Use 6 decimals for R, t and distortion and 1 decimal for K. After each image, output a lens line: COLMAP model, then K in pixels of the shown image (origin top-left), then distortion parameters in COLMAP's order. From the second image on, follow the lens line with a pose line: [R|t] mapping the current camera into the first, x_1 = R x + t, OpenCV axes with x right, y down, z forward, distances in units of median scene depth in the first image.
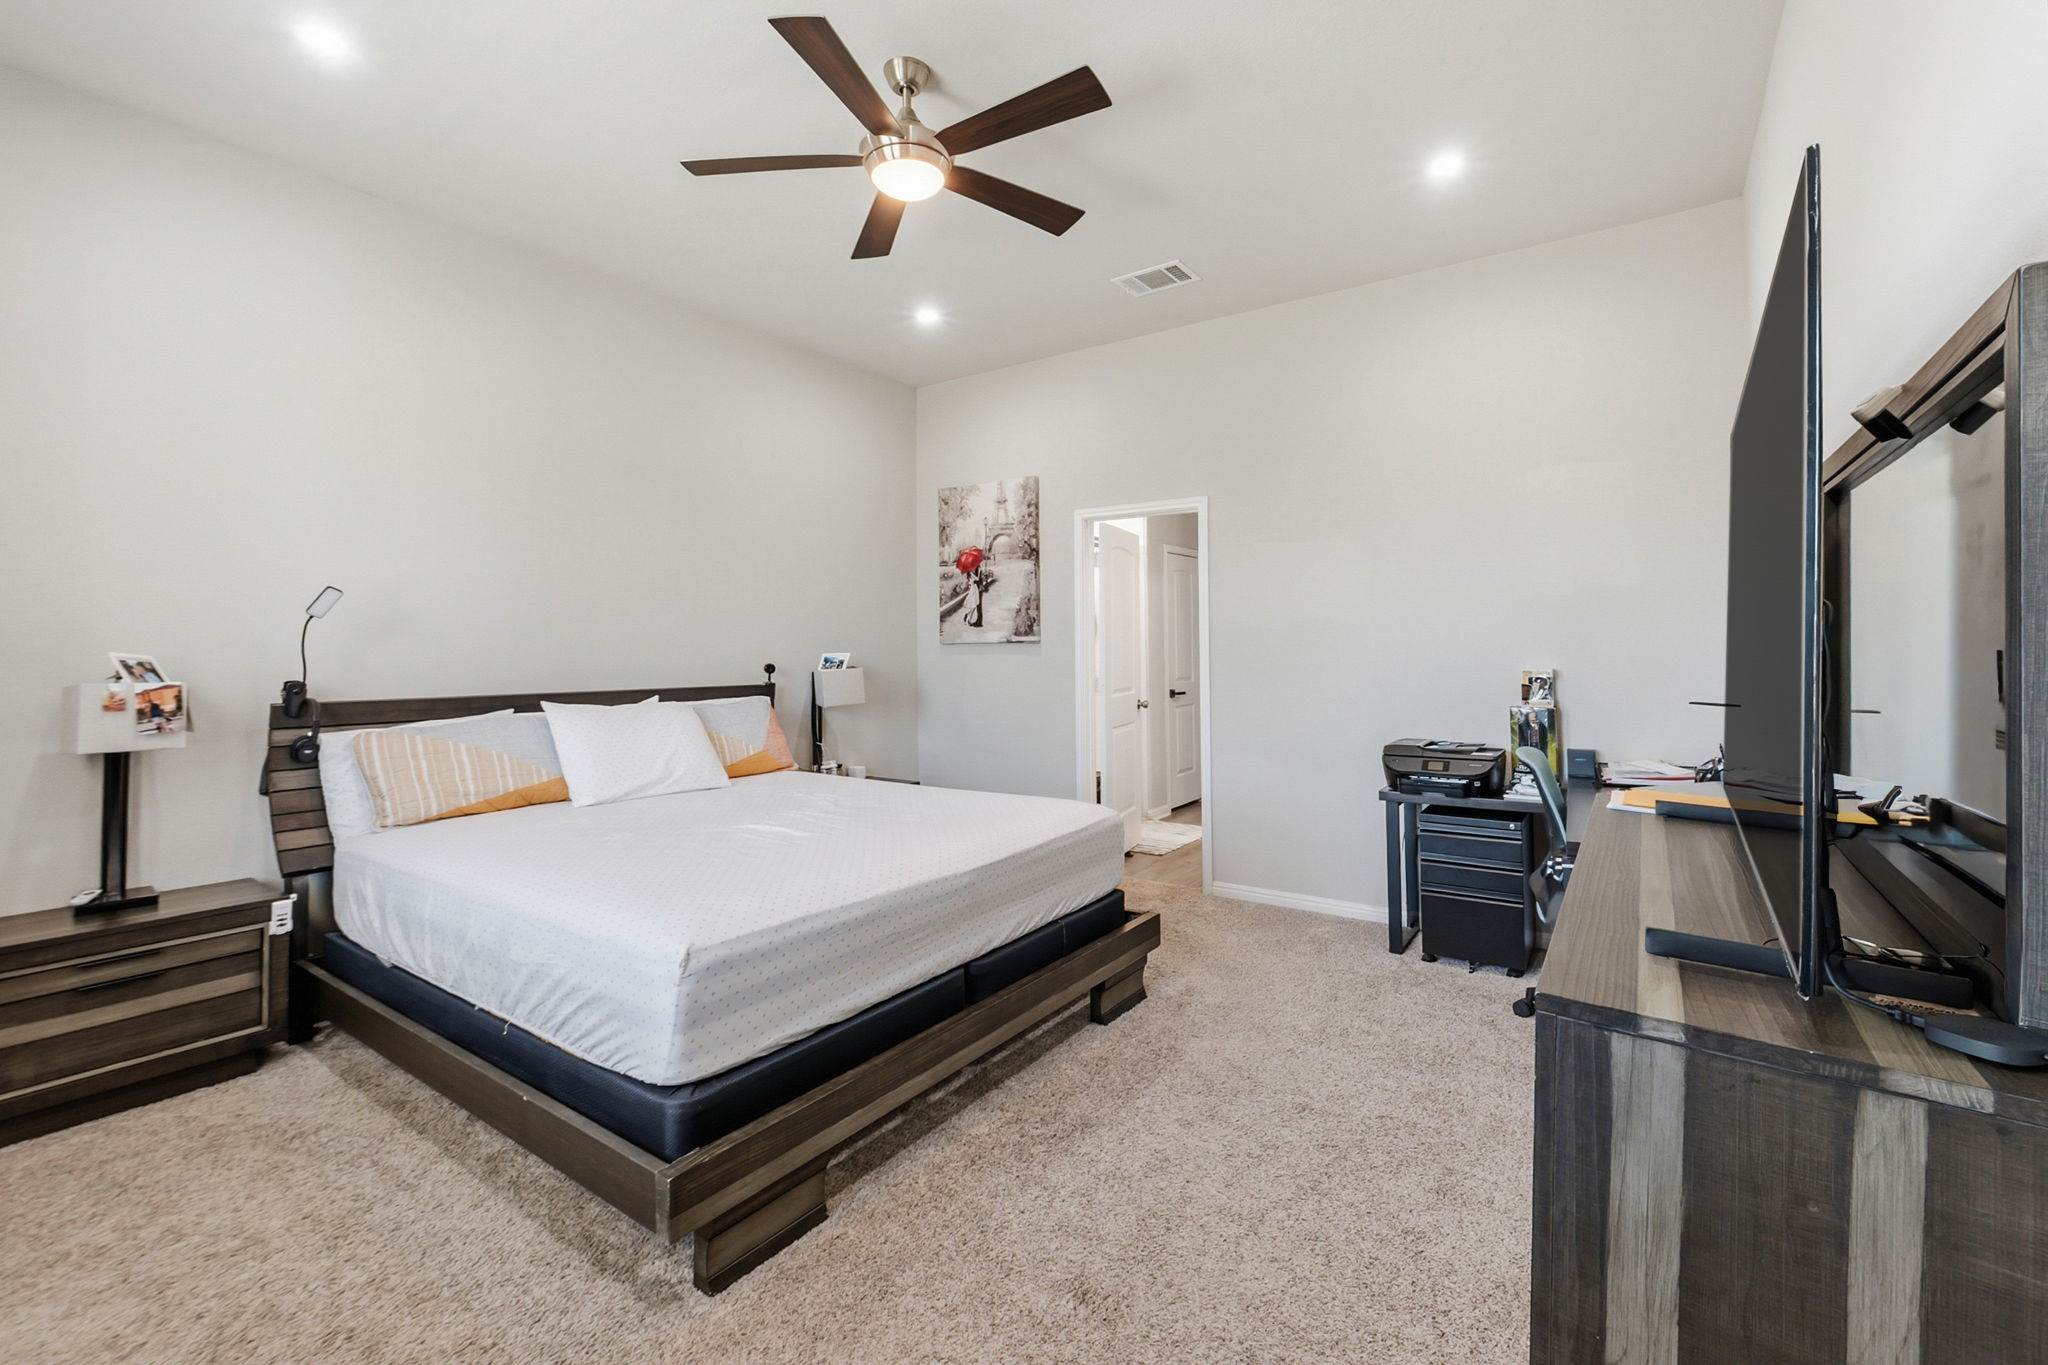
lens RADIAL K [[866.9, 0, 1030.4], [0, 866.9, 673.5], [0, 0, 1]] dist [-0.012714, 0.000364]
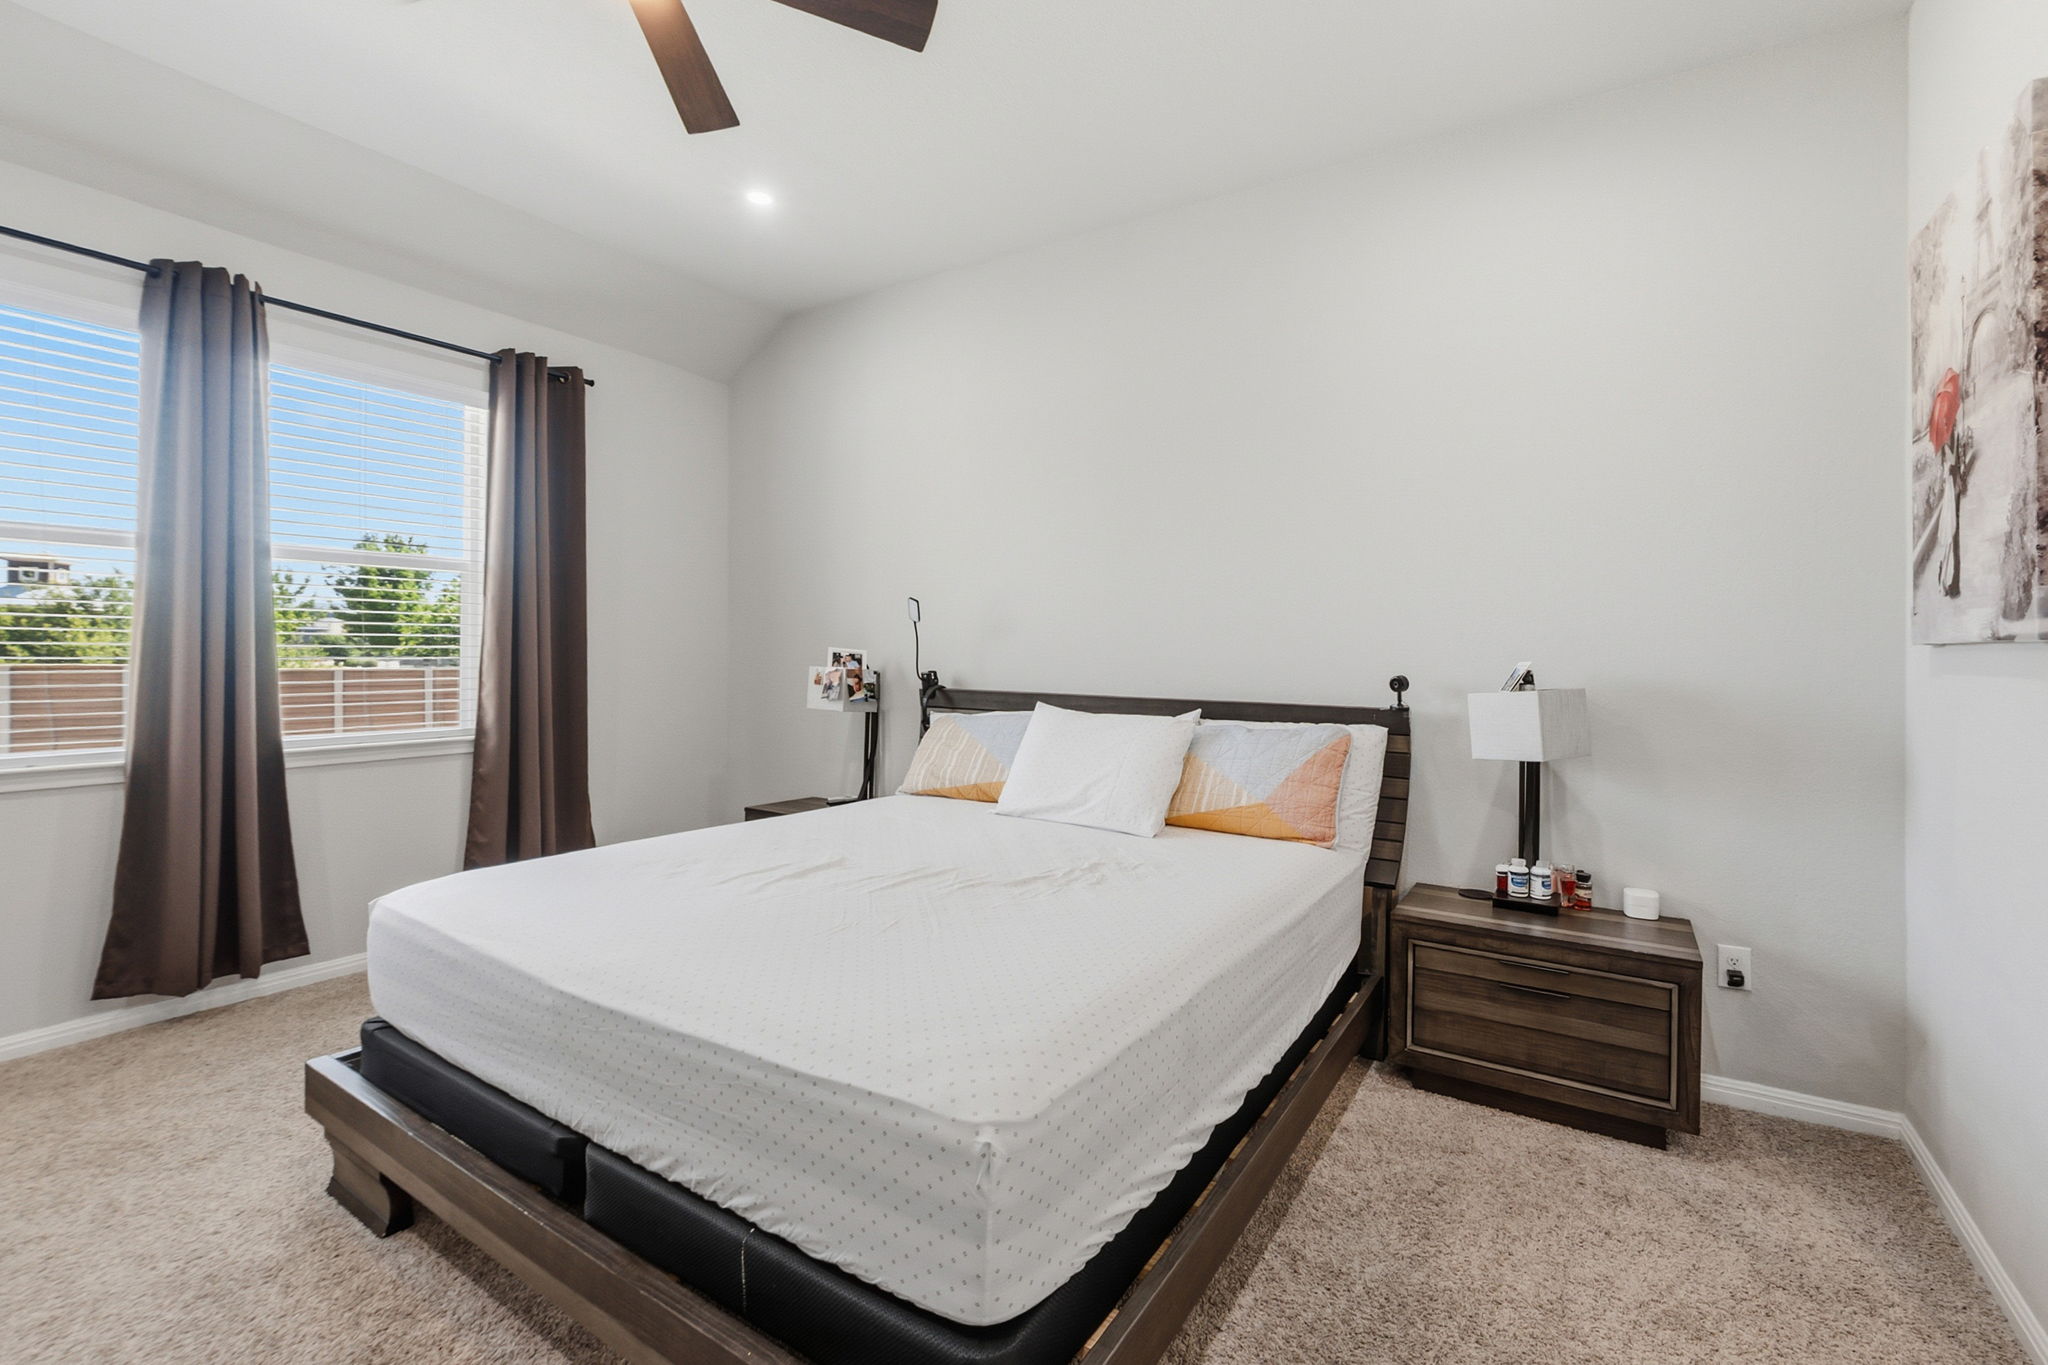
lens RADIAL K [[883.2, 0, 1022.6], [0, 883.2, 626.9], [0, 0, 1]] dist [0.000599, 0.000137]
pose [[0.026716, -0.020487, -0.999433, 0.370378], [-0.038229, 0.999038, -0.021501, -0.025685], [0.998912, 0.038781, 0.025907, 0.803156]]
